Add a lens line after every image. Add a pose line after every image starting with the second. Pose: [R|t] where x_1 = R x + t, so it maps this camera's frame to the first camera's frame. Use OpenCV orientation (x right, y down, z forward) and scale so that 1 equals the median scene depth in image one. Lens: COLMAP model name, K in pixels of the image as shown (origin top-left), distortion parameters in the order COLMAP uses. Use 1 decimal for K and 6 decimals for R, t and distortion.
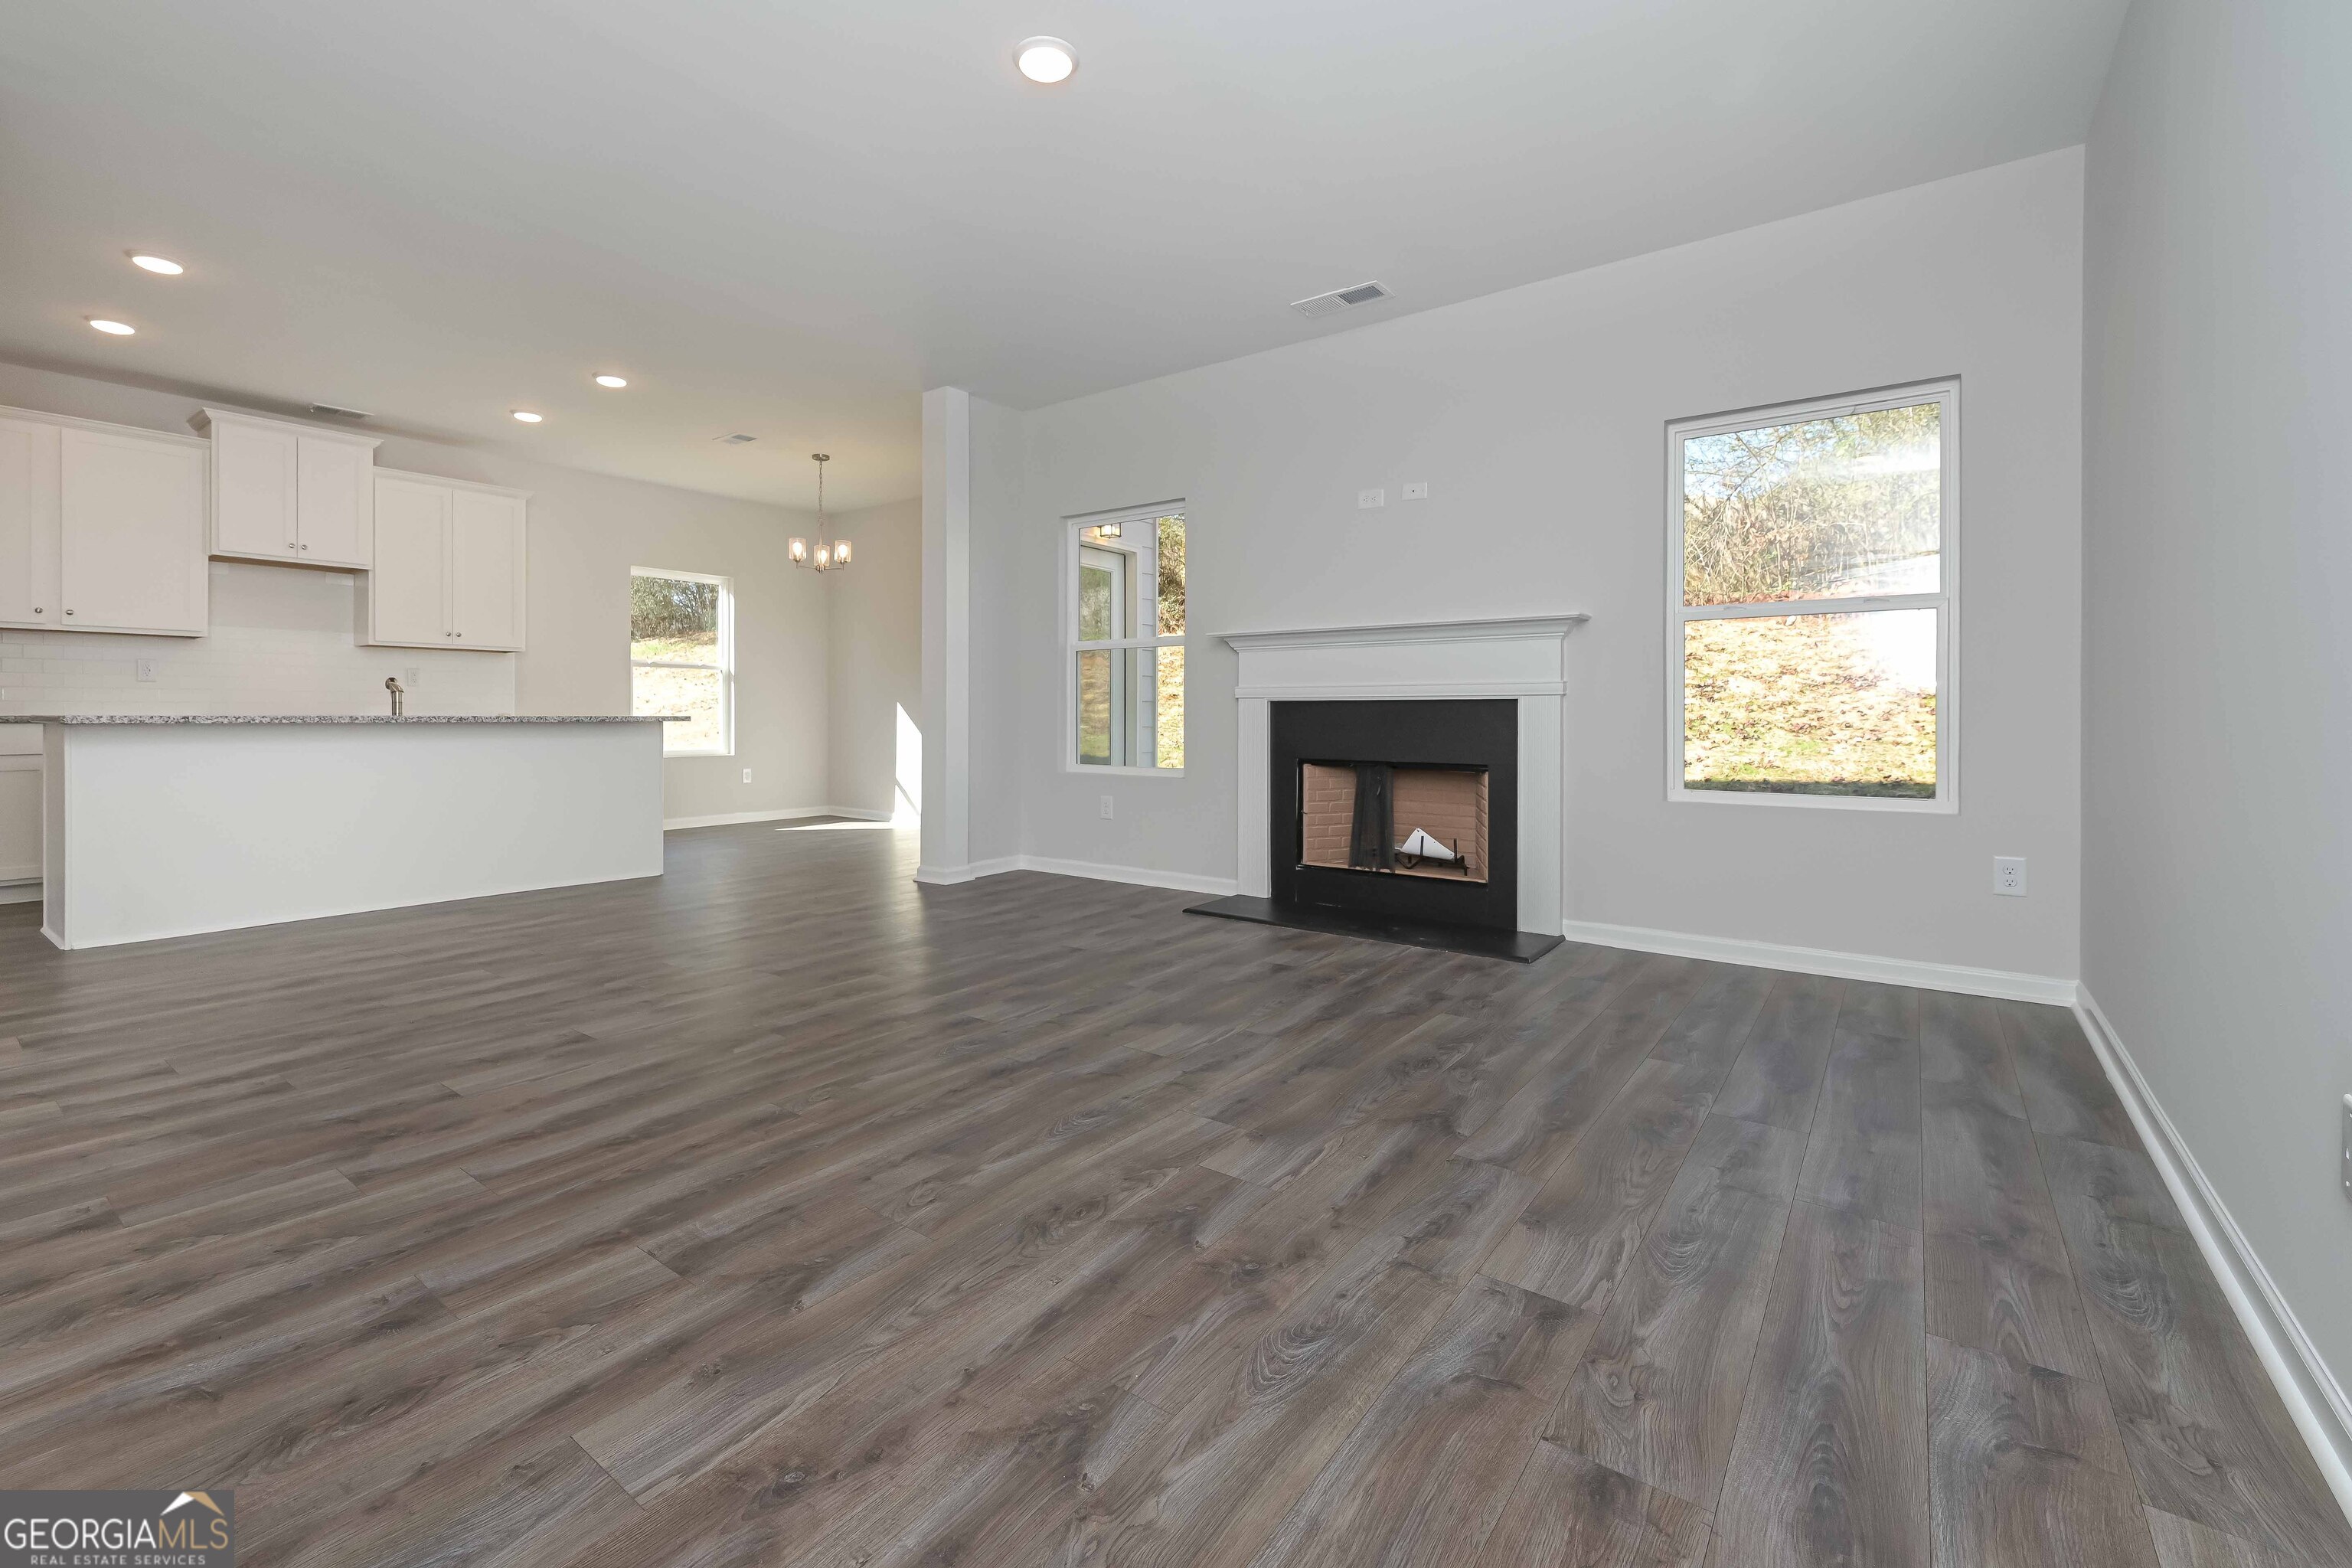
lens RADIAL K [[959.1, 0, 1179.6], [0, 959.1, 765.0], [0, 0, 1]] dist [0.005997, 0.000754]
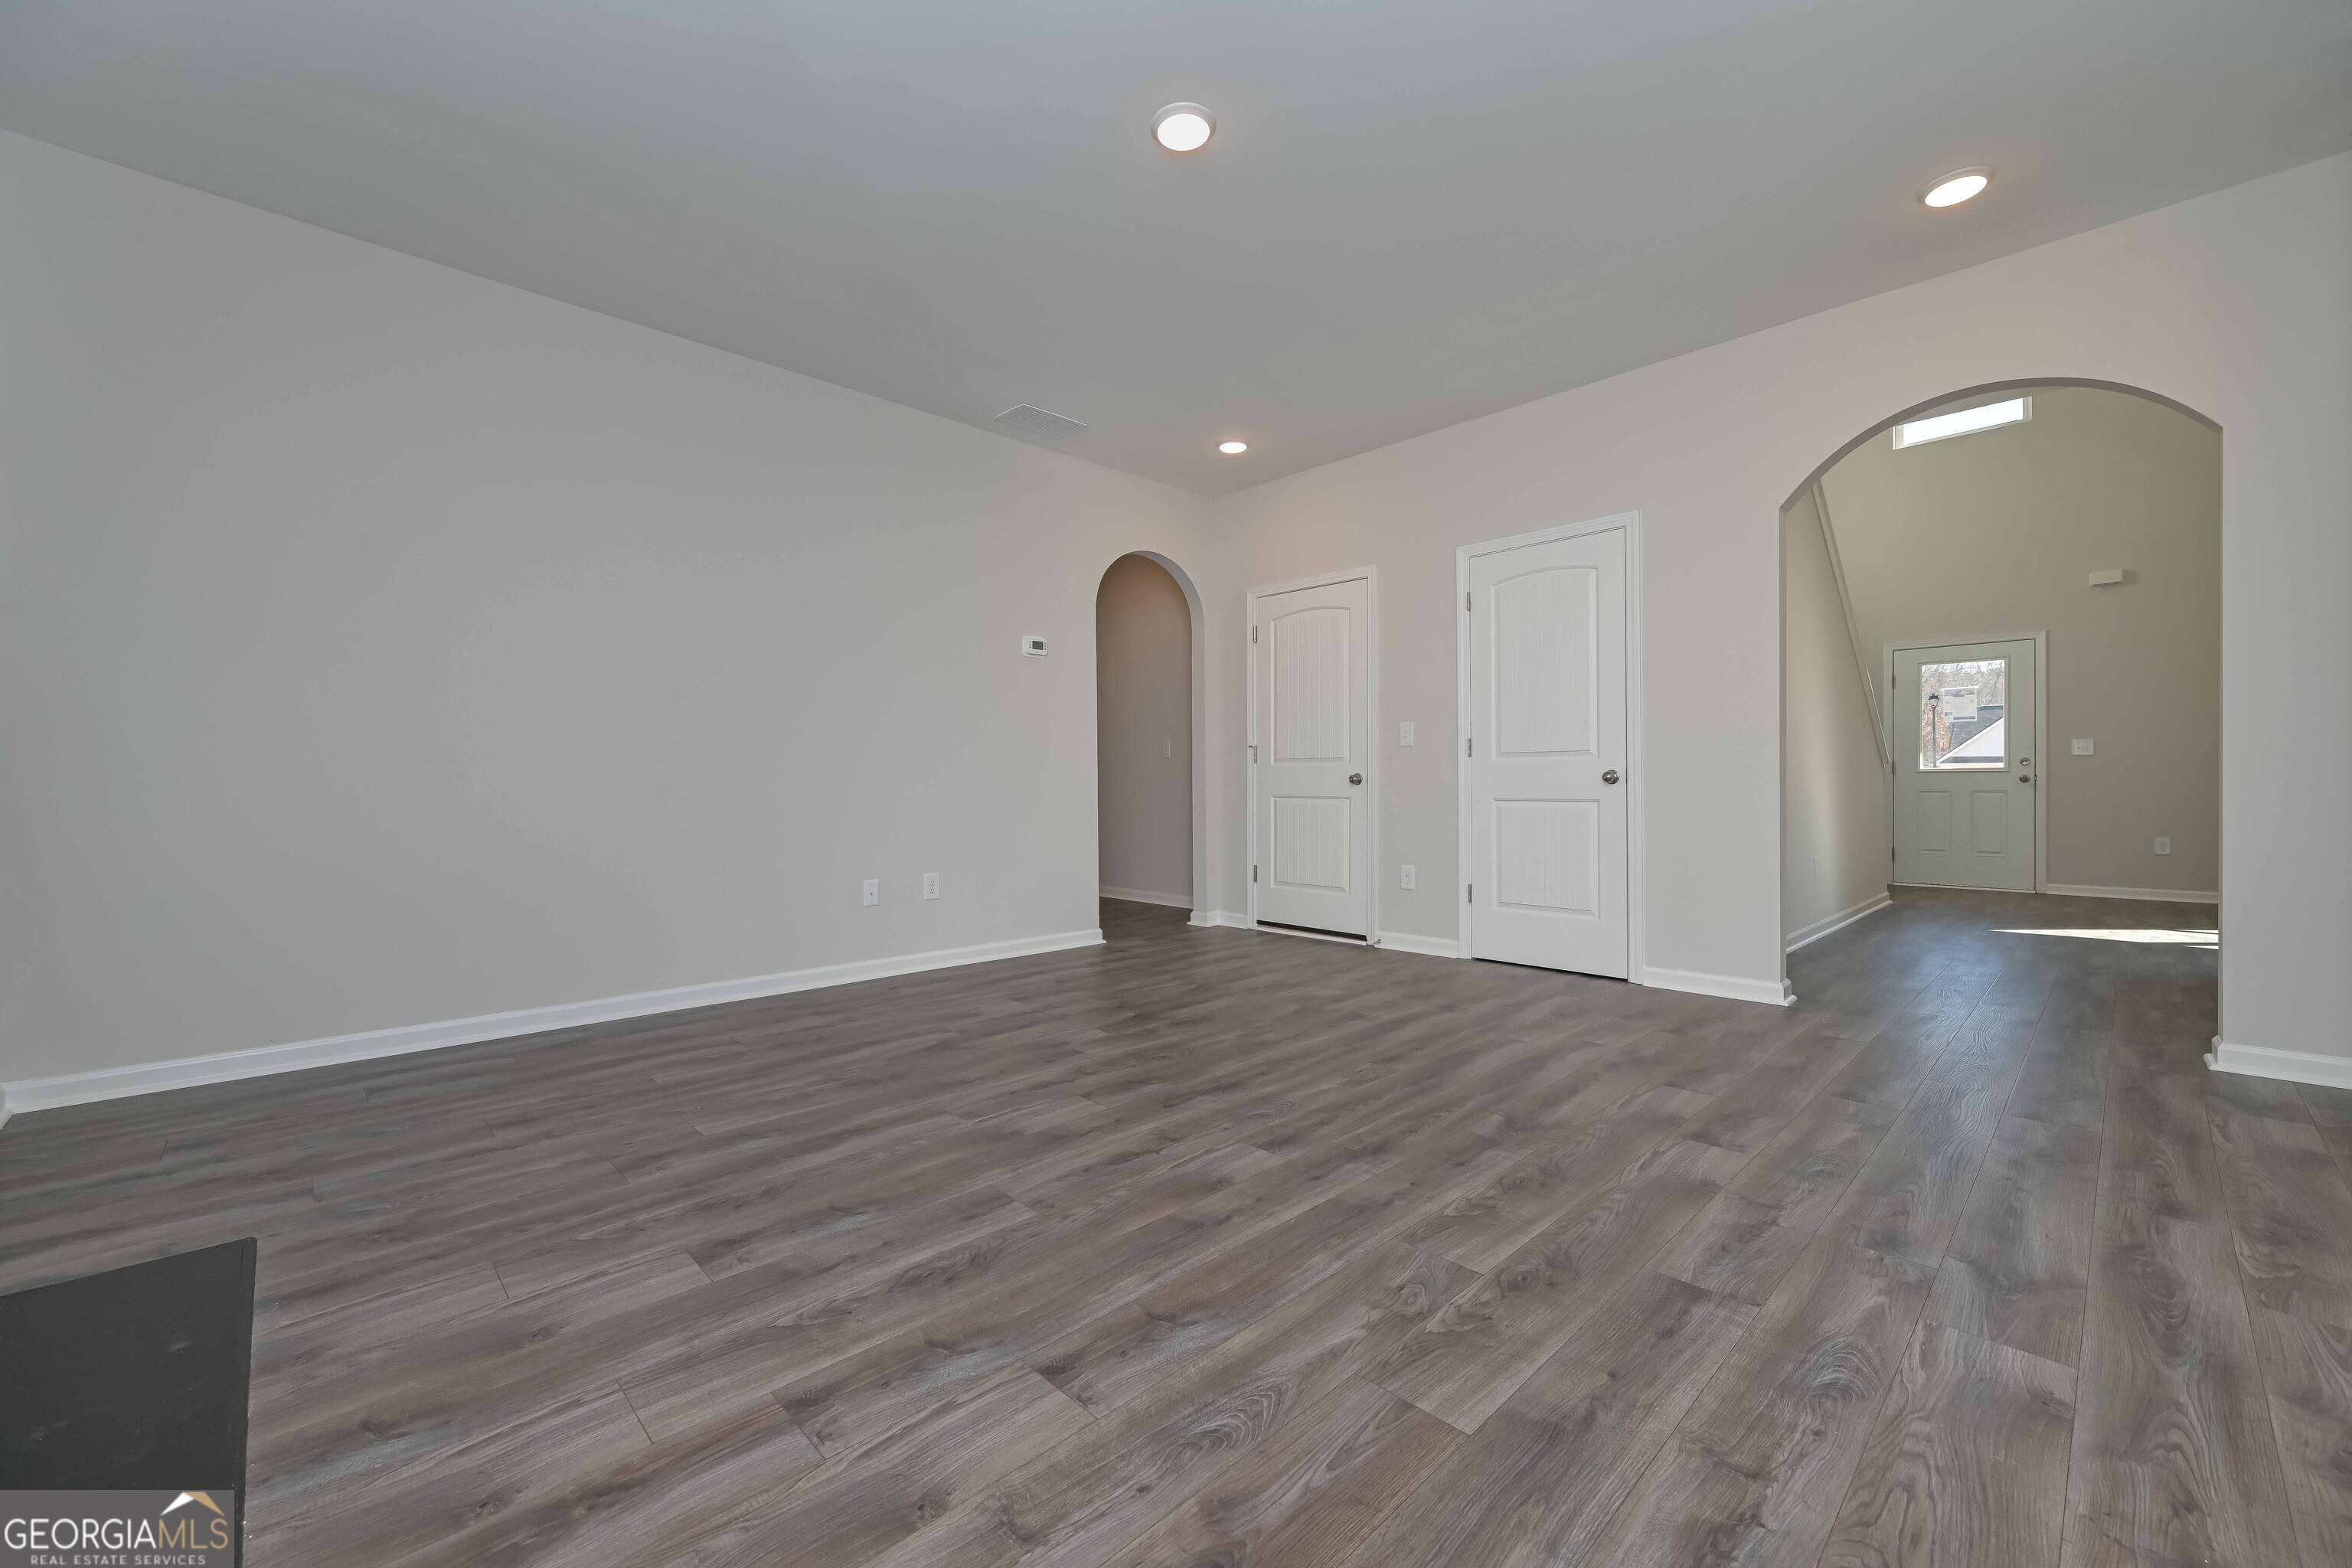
lens RADIAL K [[959.1, 0, 1180.0], [0, 959.1, 782.8], [0, 0, 1]] dist [0.005997, 0.000754]
pose [[-0.978824, 0.003449, 0.204677, -0.379741], [0.013508, 0.998767, 0.047771, -0.100256], [-0.204260, 0.049524, -0.977663, 2.197232]]
